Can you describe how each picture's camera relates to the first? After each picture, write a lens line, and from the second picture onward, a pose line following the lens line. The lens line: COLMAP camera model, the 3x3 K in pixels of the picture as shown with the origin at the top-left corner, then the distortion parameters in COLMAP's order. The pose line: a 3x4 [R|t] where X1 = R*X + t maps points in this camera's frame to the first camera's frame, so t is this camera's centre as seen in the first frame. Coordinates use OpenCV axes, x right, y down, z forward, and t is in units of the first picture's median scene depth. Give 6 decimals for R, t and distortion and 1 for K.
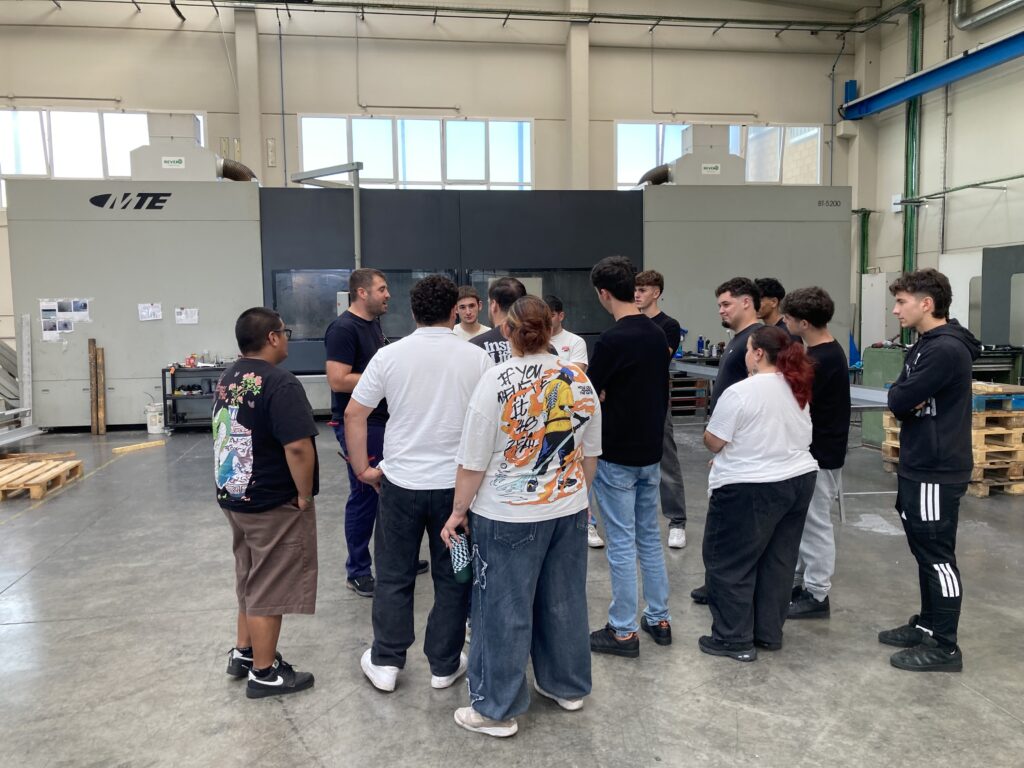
lens RADIAL K [[861.0, 0, 512.2], [0, 861.0, 360.4], [0, 0, 1]] dist [-0.002118, -0.001518]
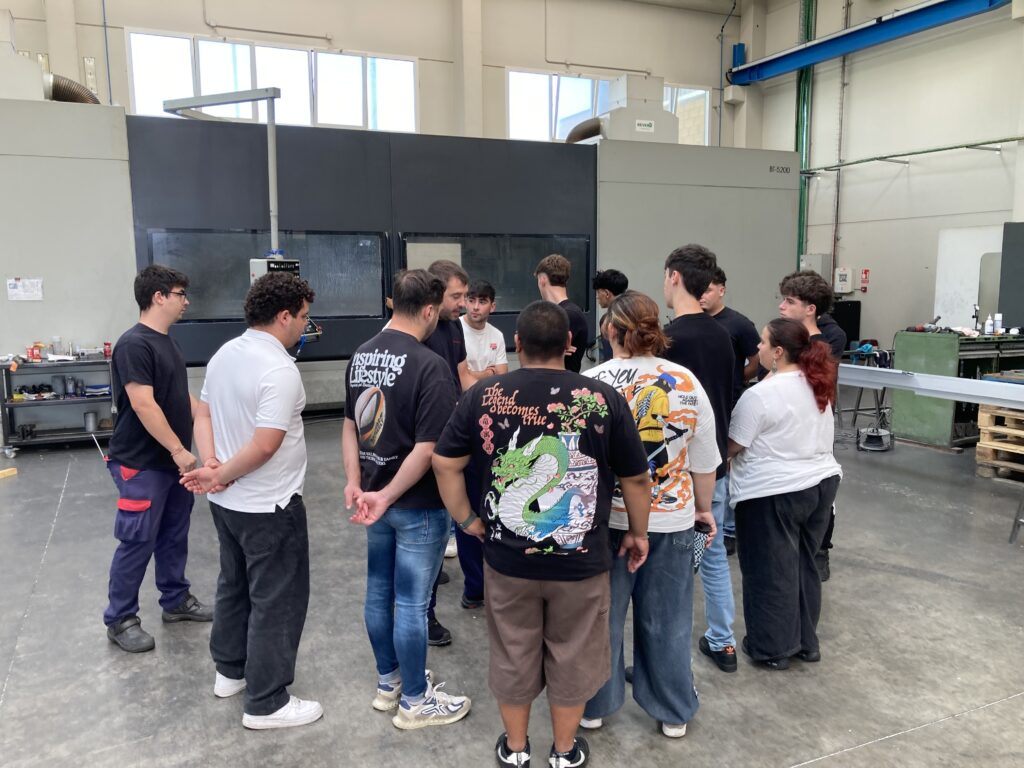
lens RADIAL K [[851.8, 0, 512.0], [0, 851.8, 384.0], [0, 0, 1]] dist [-0.002567, -0.002204]
pose [[0.960016, -0.029036, 0.278435, -0.140586], [0.010789, 0.997705, 0.066842, -0.012082], [-0.279737, -0.061165, 0.958126, 0.146835]]
